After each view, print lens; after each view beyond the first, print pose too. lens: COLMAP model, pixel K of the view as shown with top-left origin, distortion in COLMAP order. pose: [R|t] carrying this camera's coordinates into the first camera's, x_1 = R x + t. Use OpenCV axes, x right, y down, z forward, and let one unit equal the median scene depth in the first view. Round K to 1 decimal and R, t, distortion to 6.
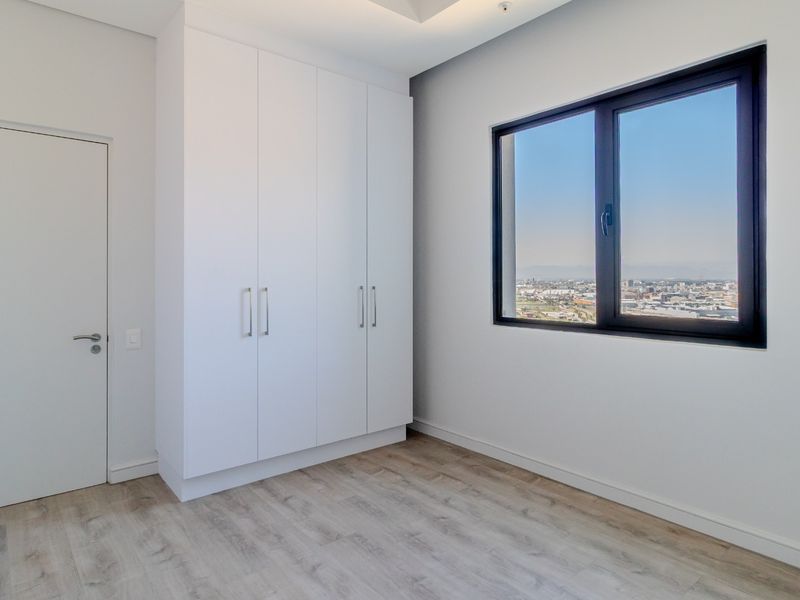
lens RADIAL K [[489.3, 0, 401.5], [0, 489.3, 280.5], [0, 0, 1]] dist [0.001263, -0.000371]
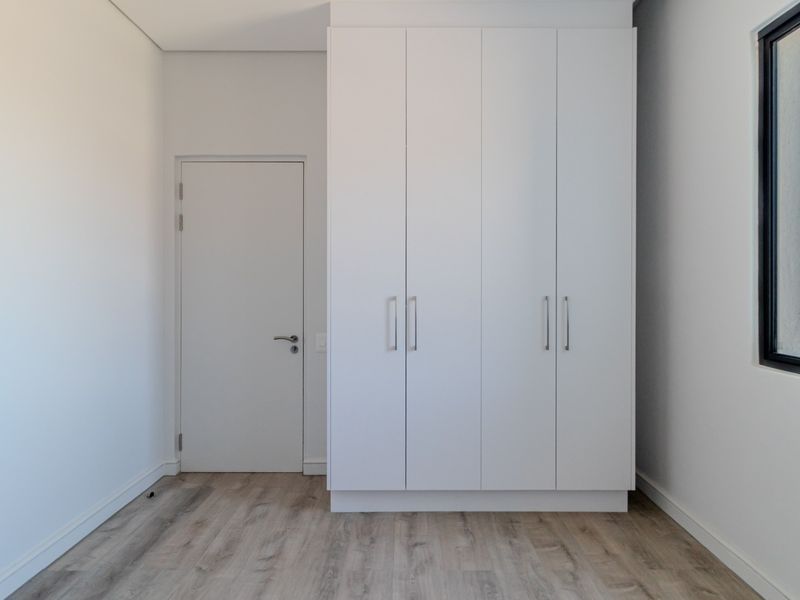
lens RADIAL K [[491.2, 0, 400.8], [0, 491.2, 288.4], [0, 0, 1]] dist [-0.000658, 0.000535]
pose [[0.768659, 0.006382, -0.639627, 0.268784], [-0.002692, 0.999974, 0.006742, -0.005365], [0.639654, -0.003461, 0.768656, 0.304447]]
